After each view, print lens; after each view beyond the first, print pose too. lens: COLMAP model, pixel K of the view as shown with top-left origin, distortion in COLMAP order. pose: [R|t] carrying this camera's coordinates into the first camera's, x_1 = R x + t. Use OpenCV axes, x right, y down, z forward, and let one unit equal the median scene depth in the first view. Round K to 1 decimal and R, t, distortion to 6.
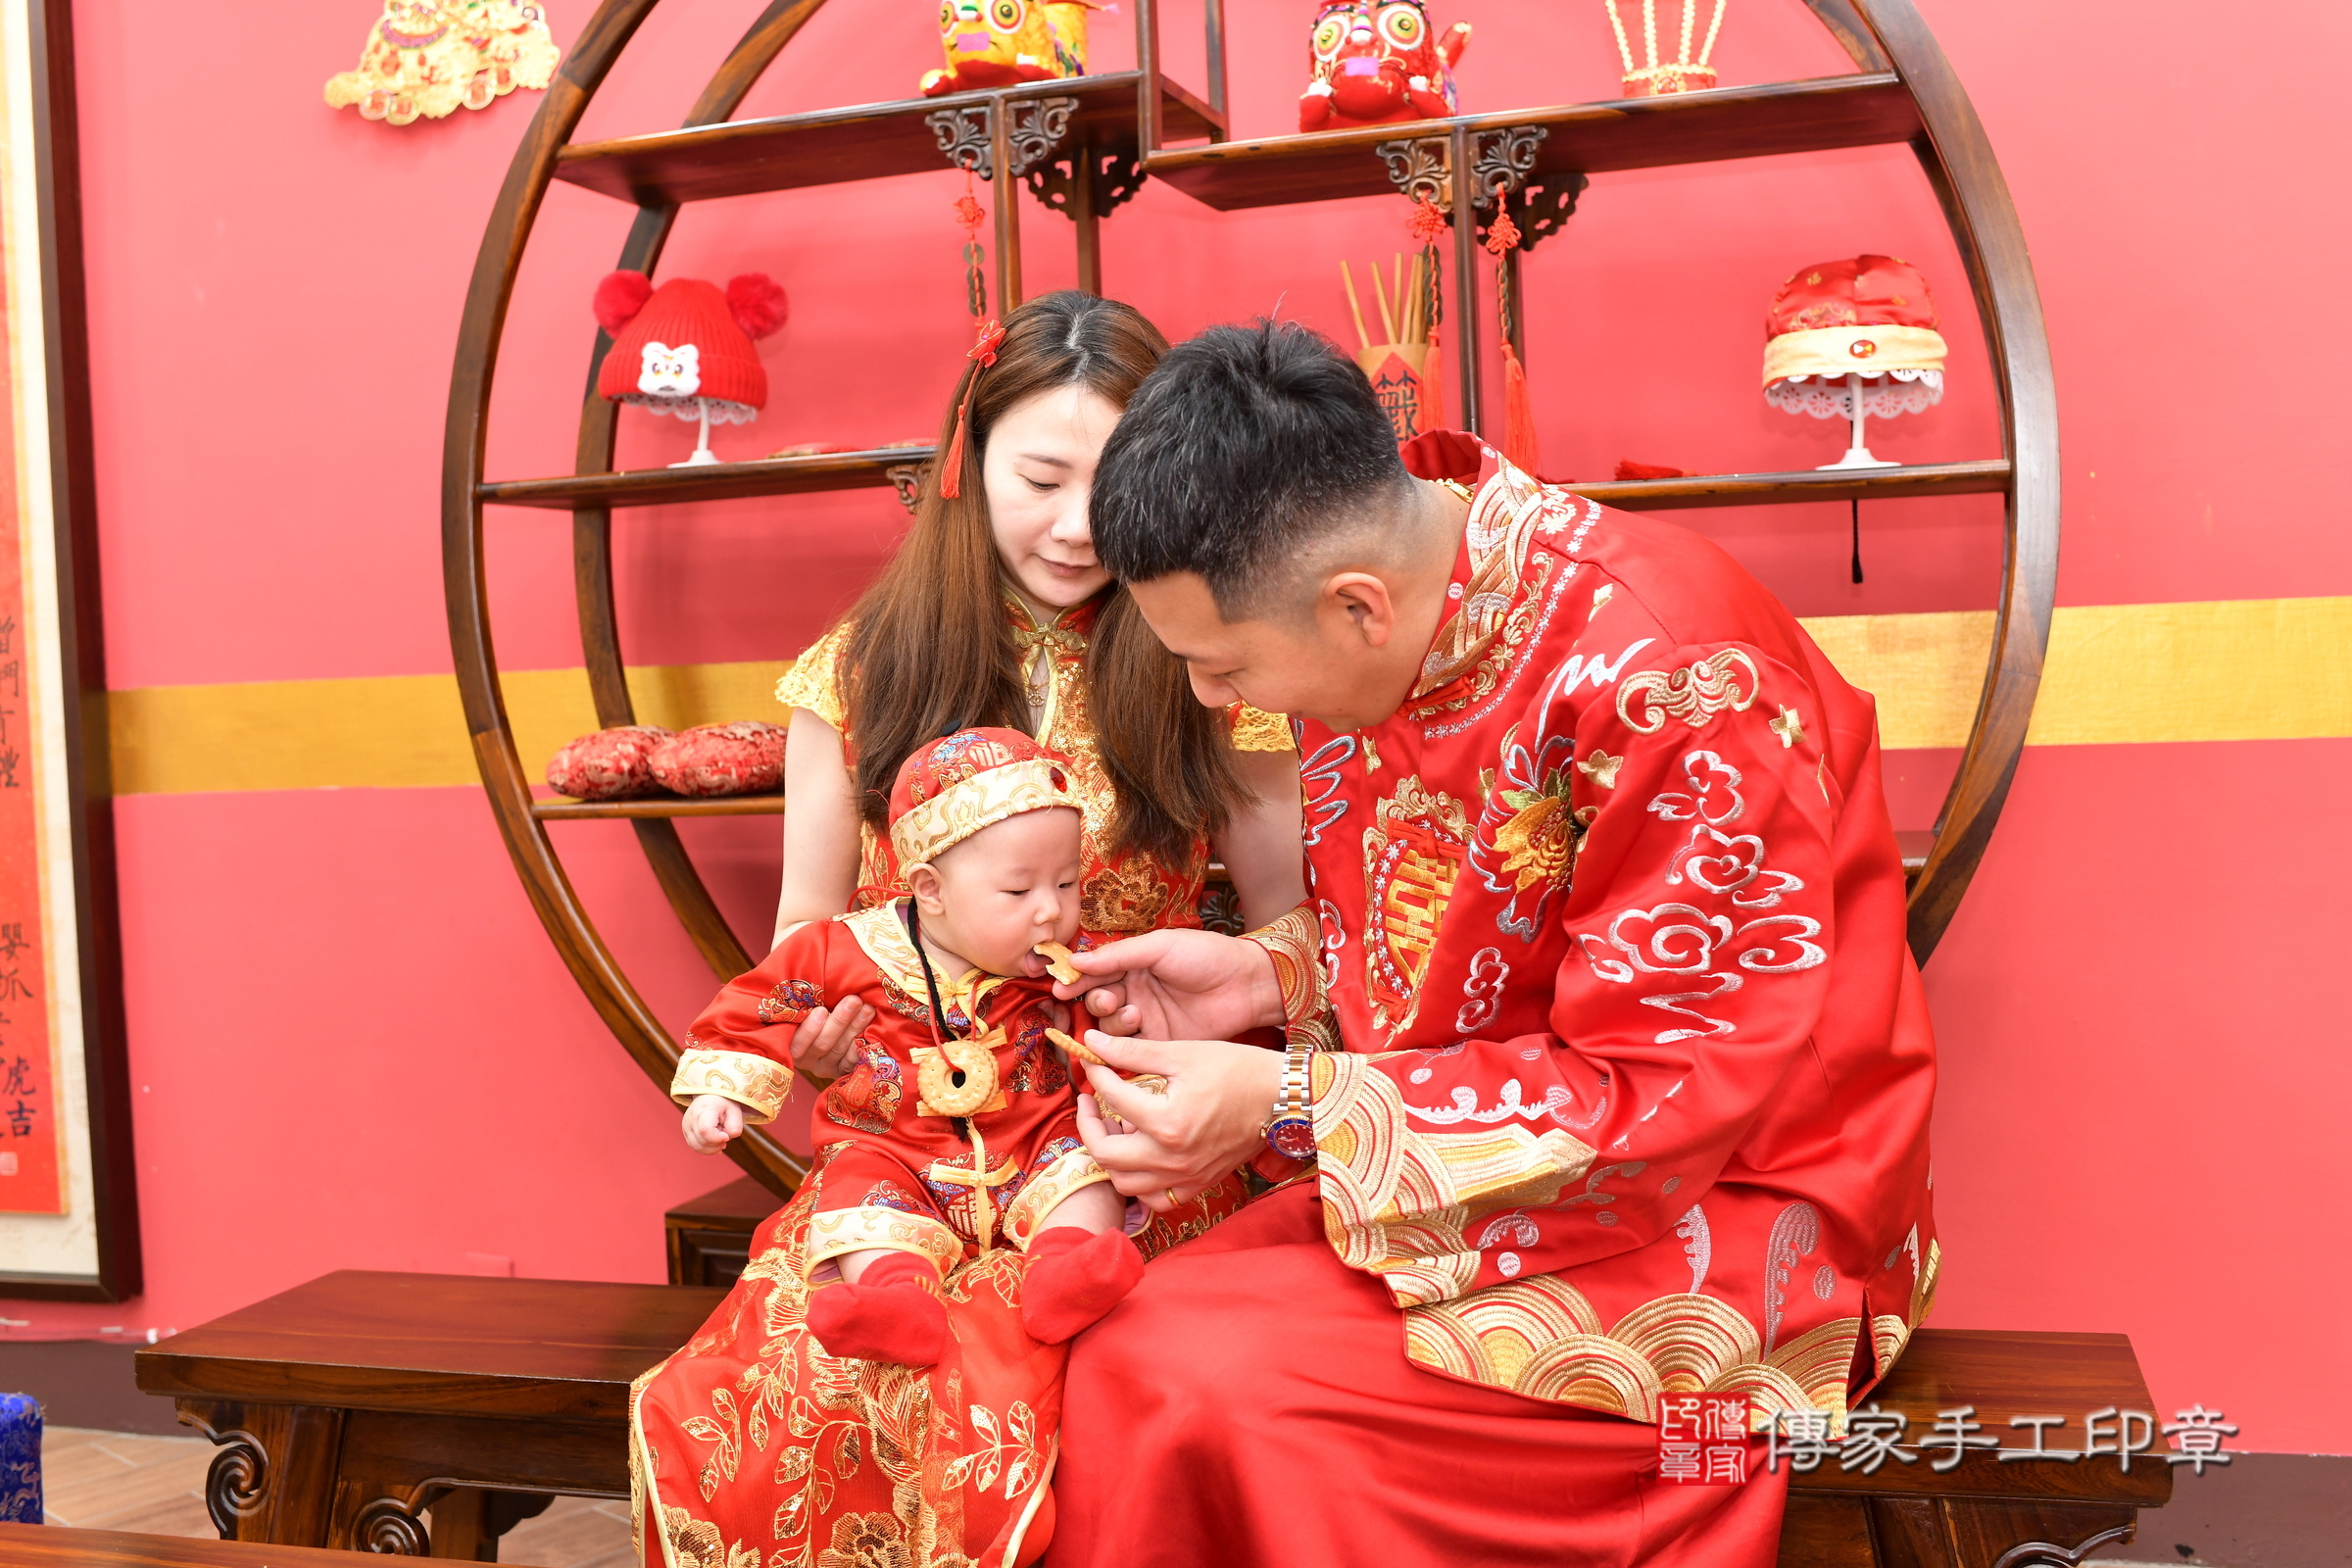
lens RADIAL K [[2351.7, 0, 1157.1], [0, 2351.7, 769.0], [0, 0, 1]] dist [-0.033519, 0.000000]
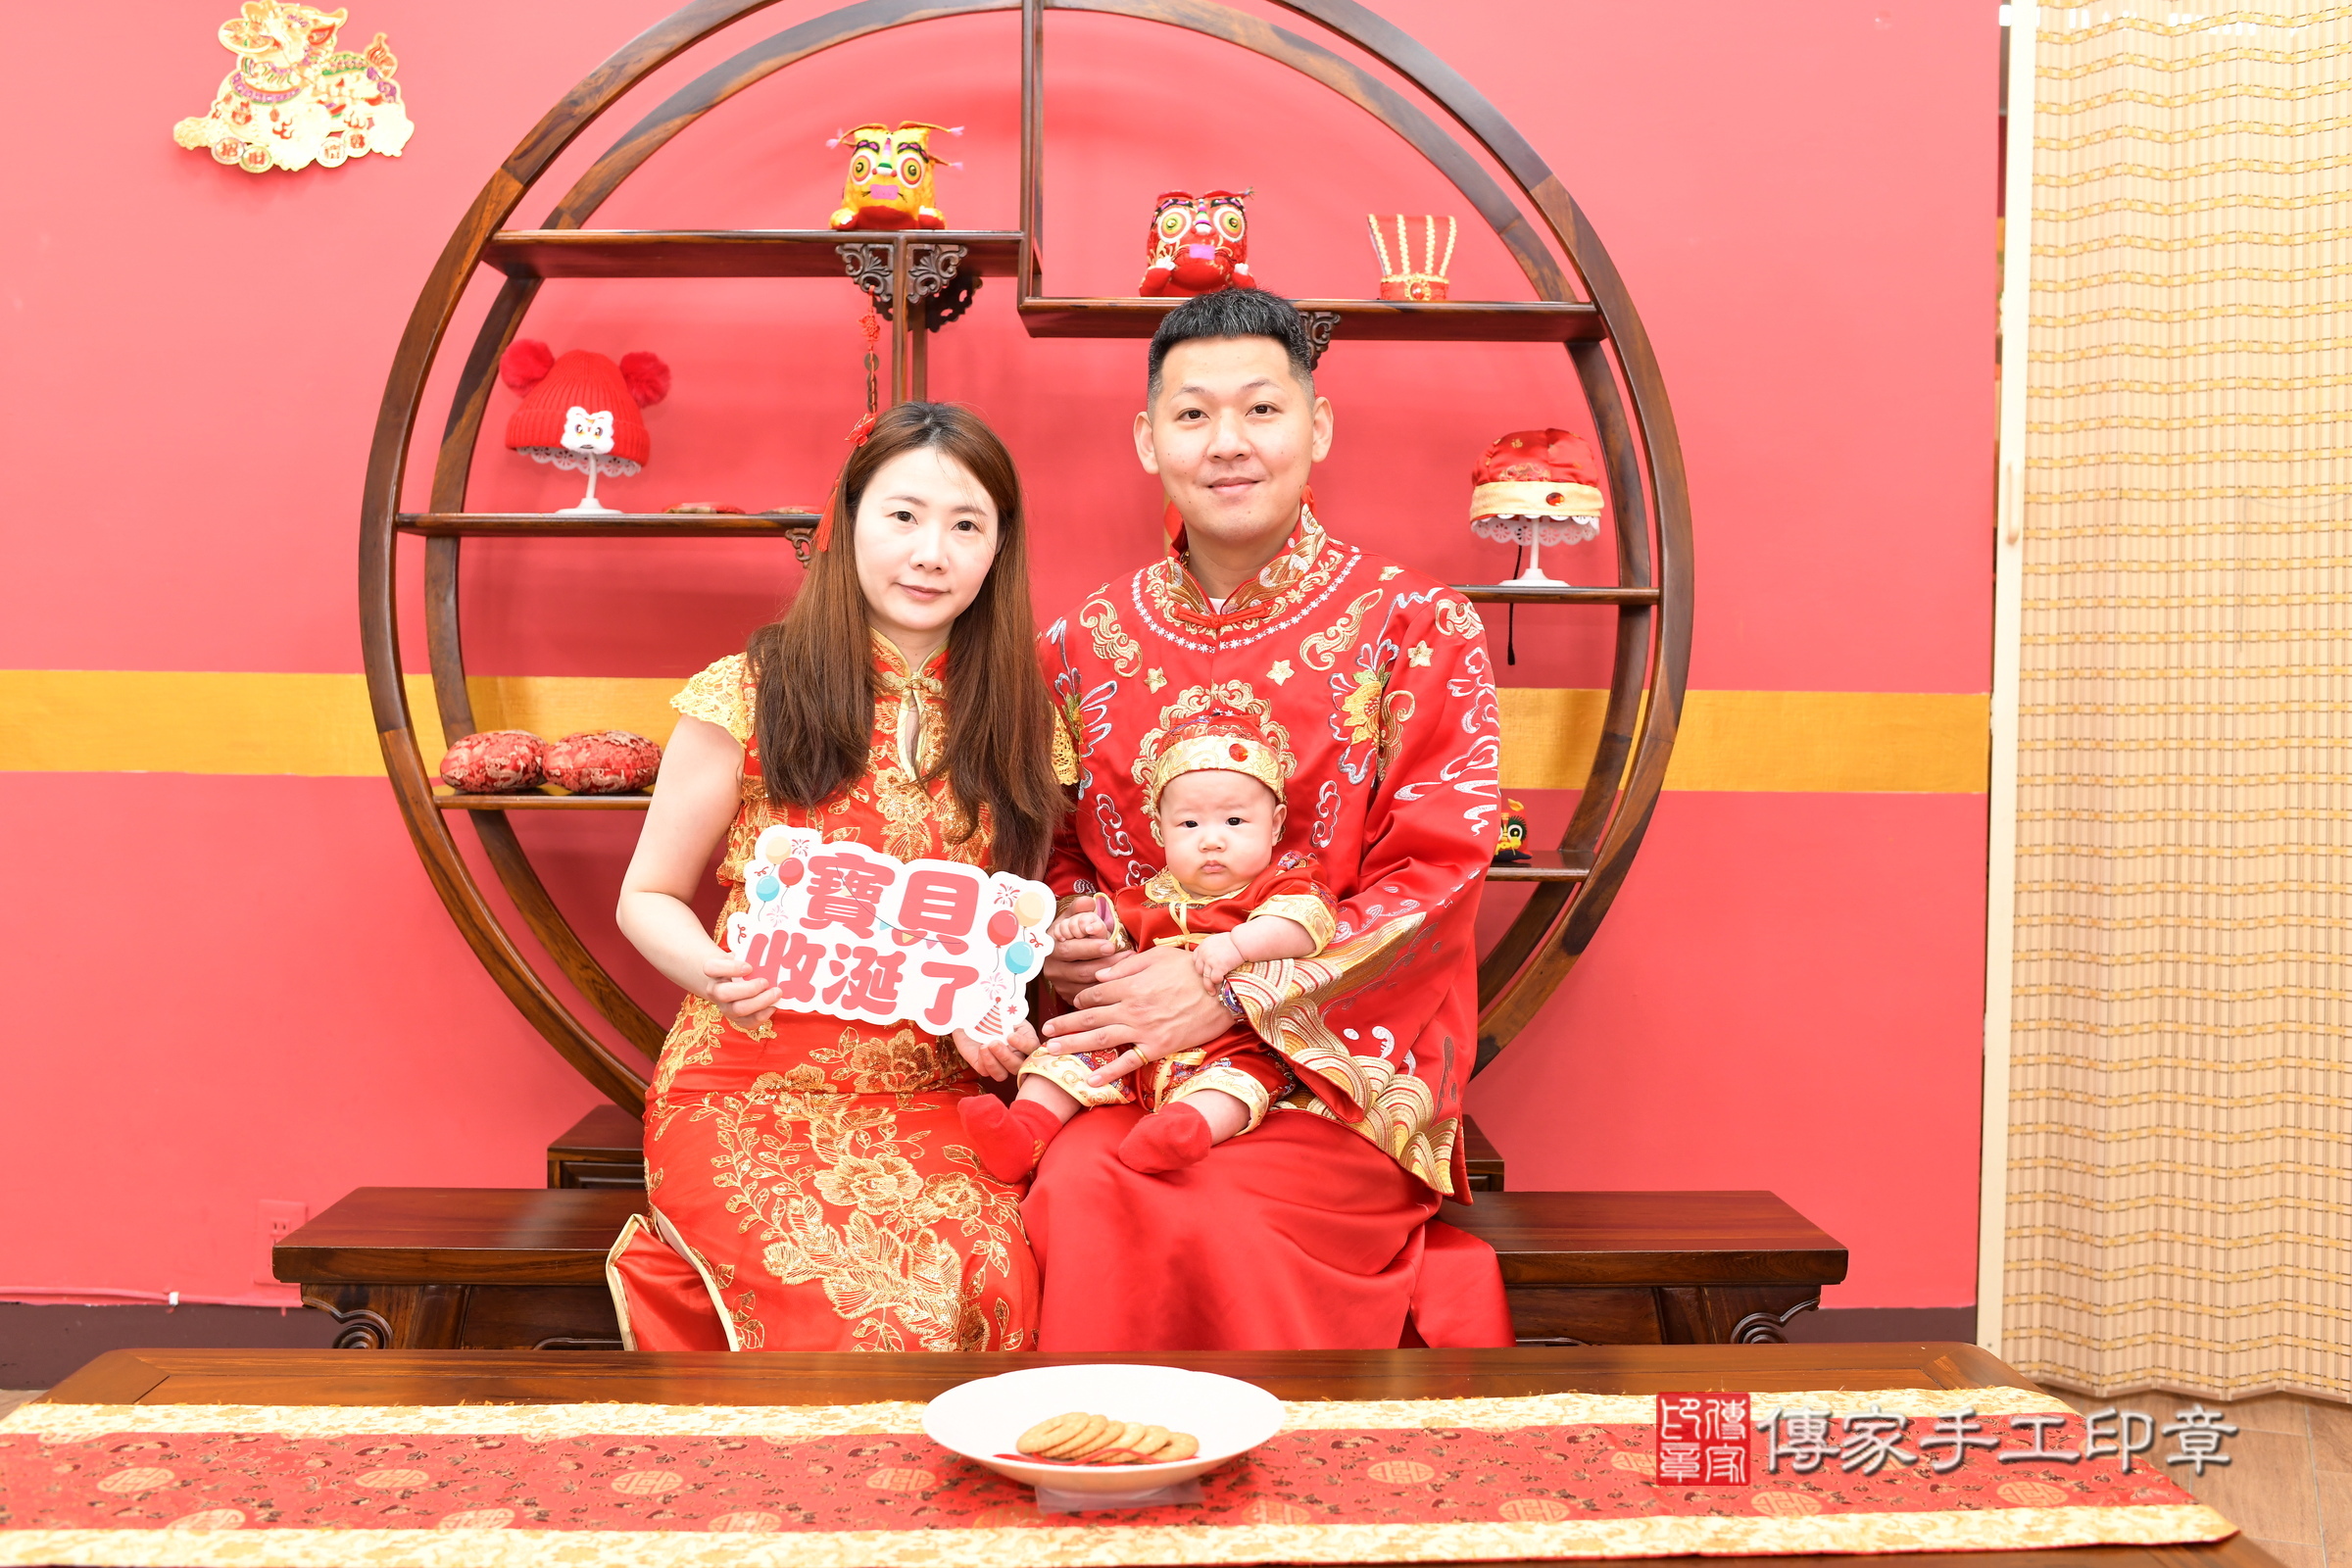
lens RADIAL K [[2351.7, 0, 1149.2], [0, 2351.7, 762.3], [0, 0, 1]] dist [-0.033519, 0.000000]
pose [[0.950377, 0.038029, 0.308768, -0.314815], [-0.035392, 0.999273, -0.014141, 0.003246], [-0.309082, 0.002511, 0.951032, -0.219672]]
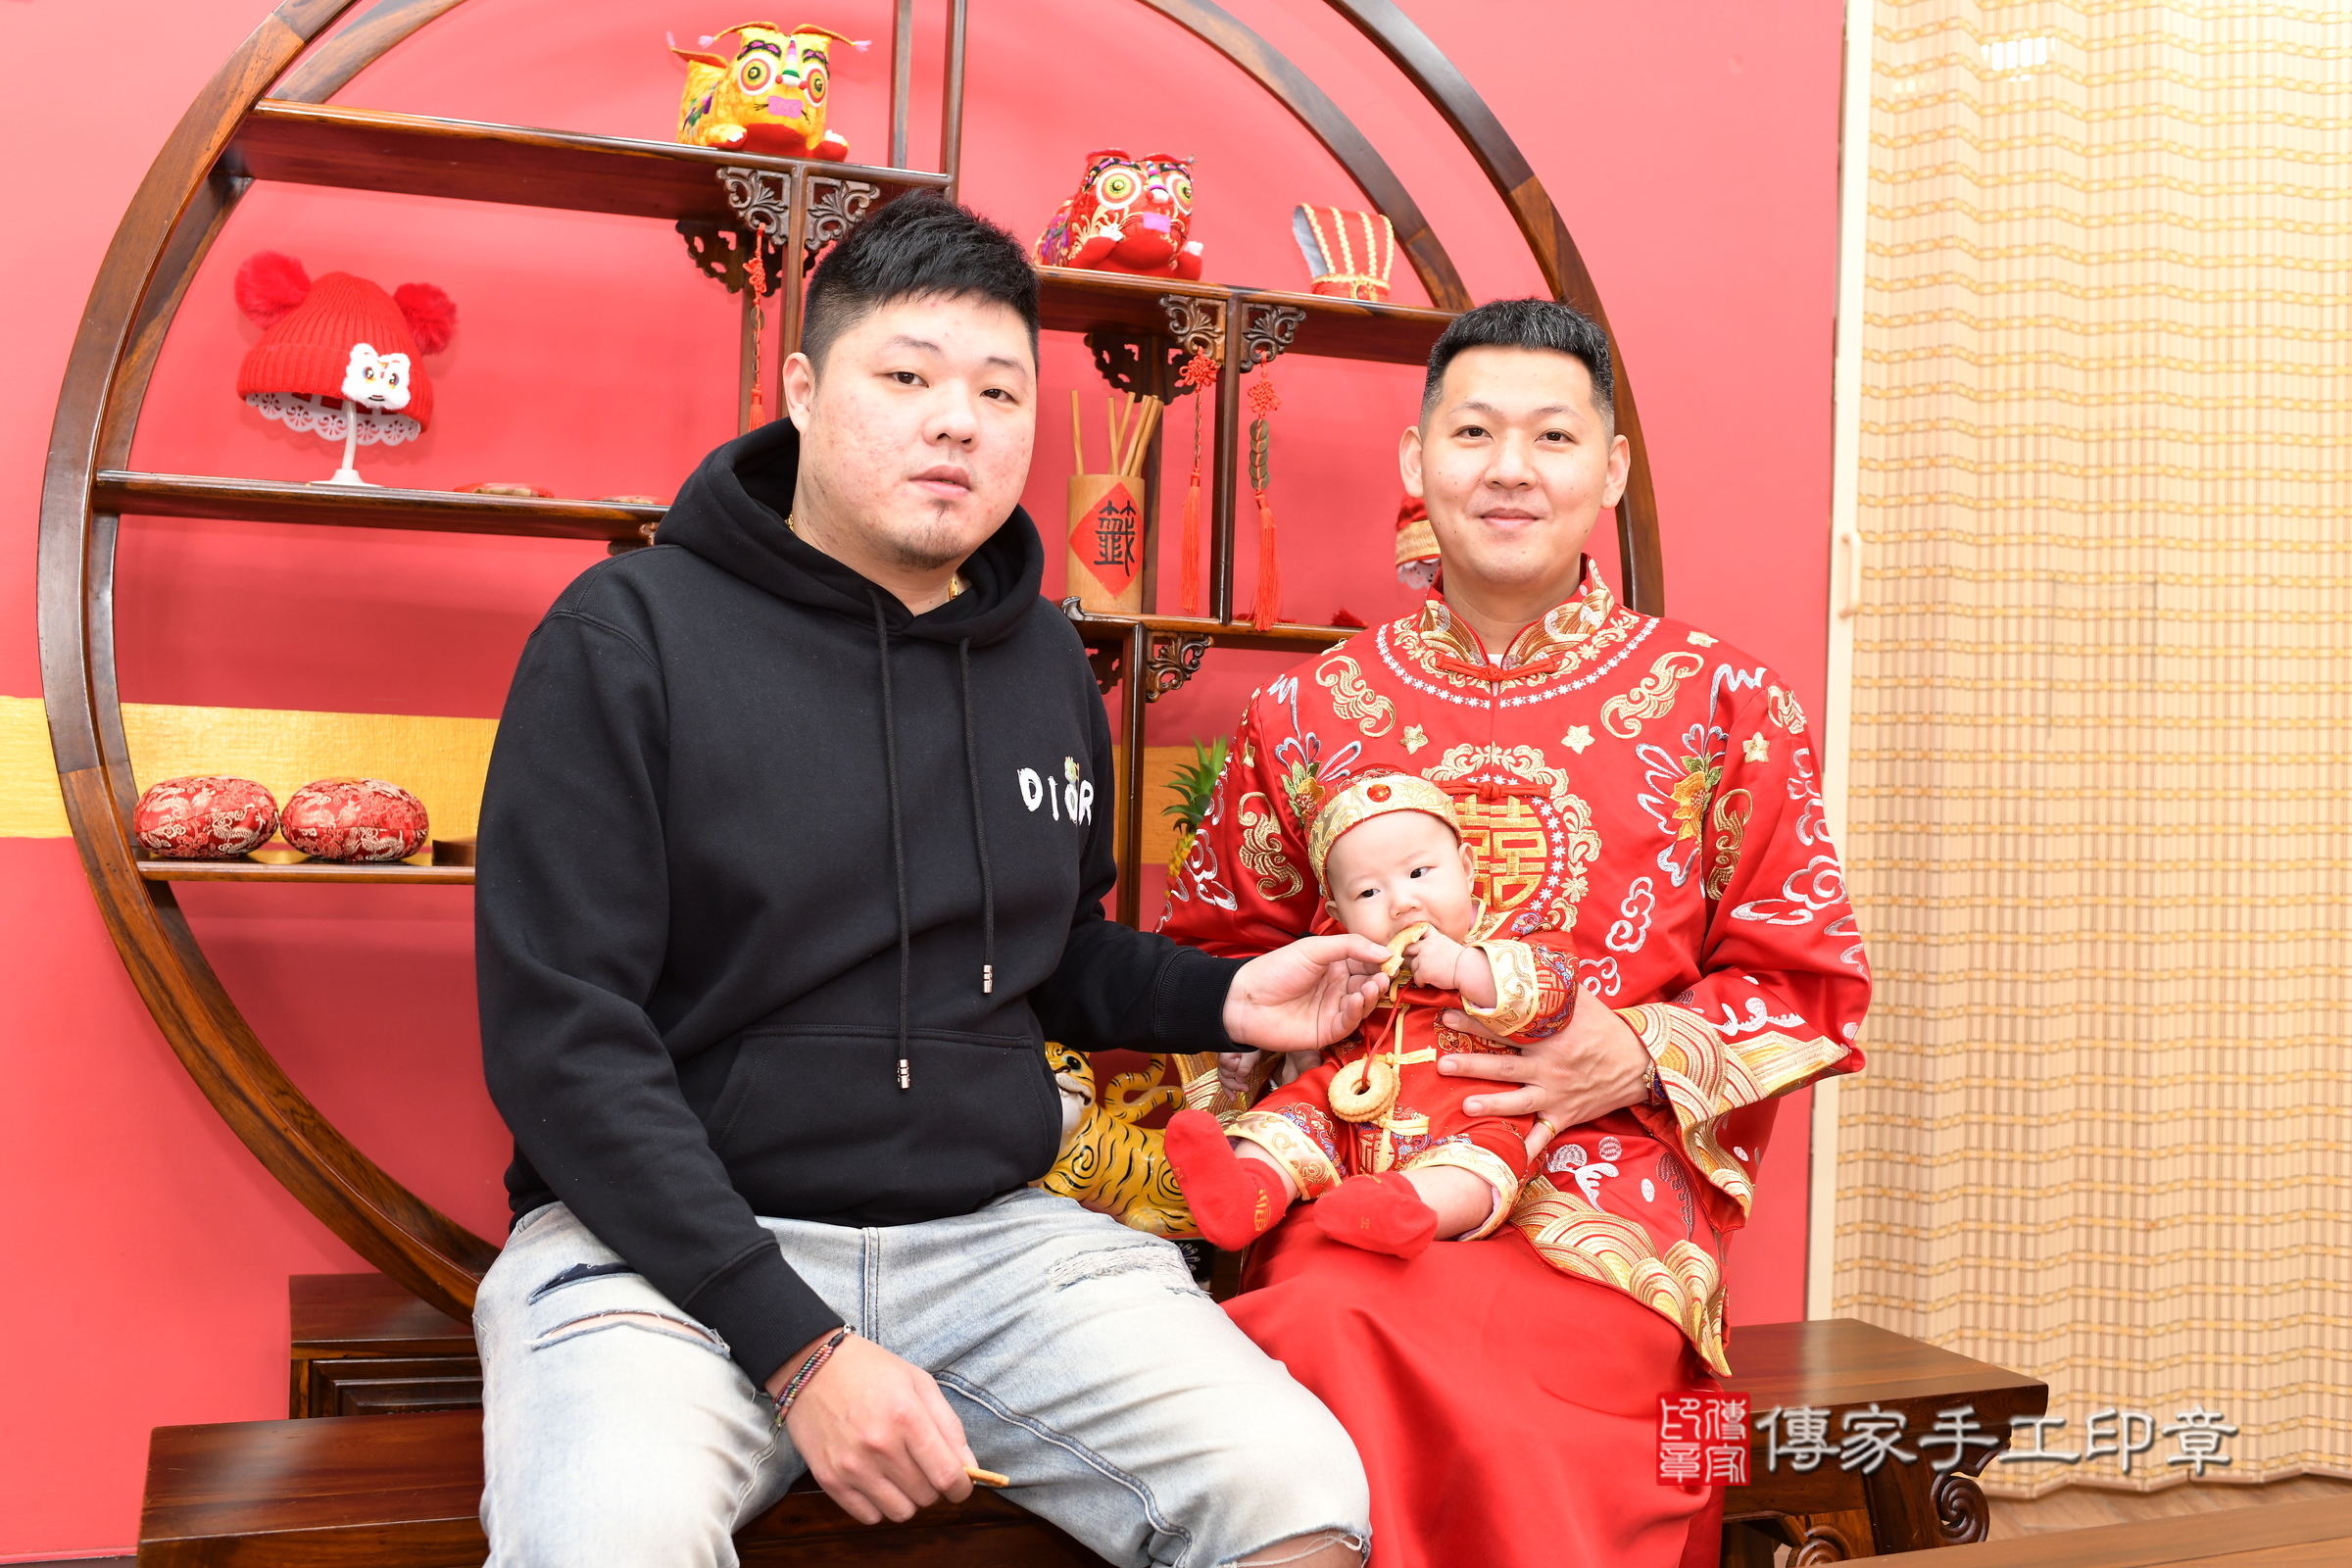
lens RADIAL K [[2351.7, 0, 1141.0], [0, 2351.7, 772.8], [0, 0, 1]] dist [-0.033519, 0.000000]
pose [[0.790912, 0.068986, 0.608029, -0.535526], [-0.039940, 0.997326, -0.061202, 0.022307], [-0.610625, 0.024121, 0.791552, 0.136325]]
